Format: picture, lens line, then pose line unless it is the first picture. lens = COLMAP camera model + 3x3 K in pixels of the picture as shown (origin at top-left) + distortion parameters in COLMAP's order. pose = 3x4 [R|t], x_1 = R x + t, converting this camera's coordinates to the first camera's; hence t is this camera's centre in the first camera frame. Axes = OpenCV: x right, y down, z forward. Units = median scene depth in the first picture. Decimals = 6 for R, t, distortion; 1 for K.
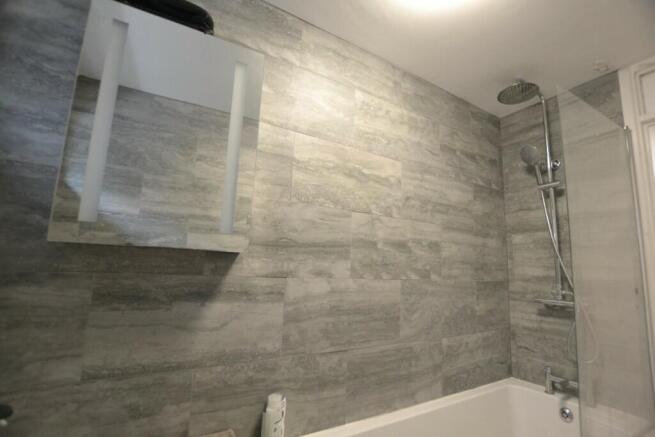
lens RADIAL K [[301.9, 0, 327.4], [0, 301.9, 219.0], [0, 0, 1]] dist [-0.022810, 0.000490]
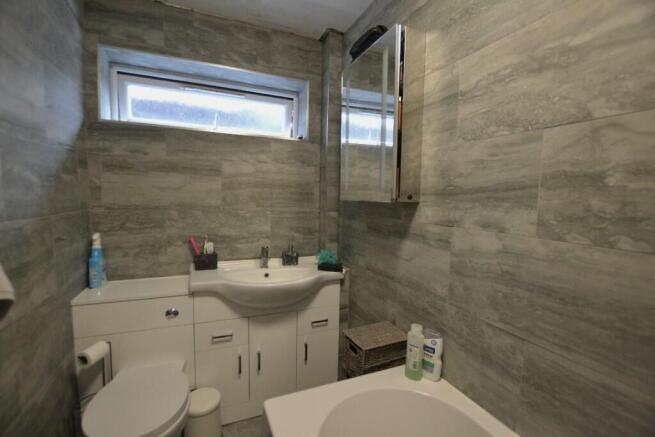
lens RADIAL K [[301.9, 0, 327.1], [0, 301.9, 217.7], [0, 0, 1]] dist [-0.022810, 0.000490]
pose [[-0.132485, 0.030235, -0.990724, 0.803352], [0.127118, 0.991799, 0.013269, 0.096041], [0.983000, -0.124181, -0.135242, 0.696600]]
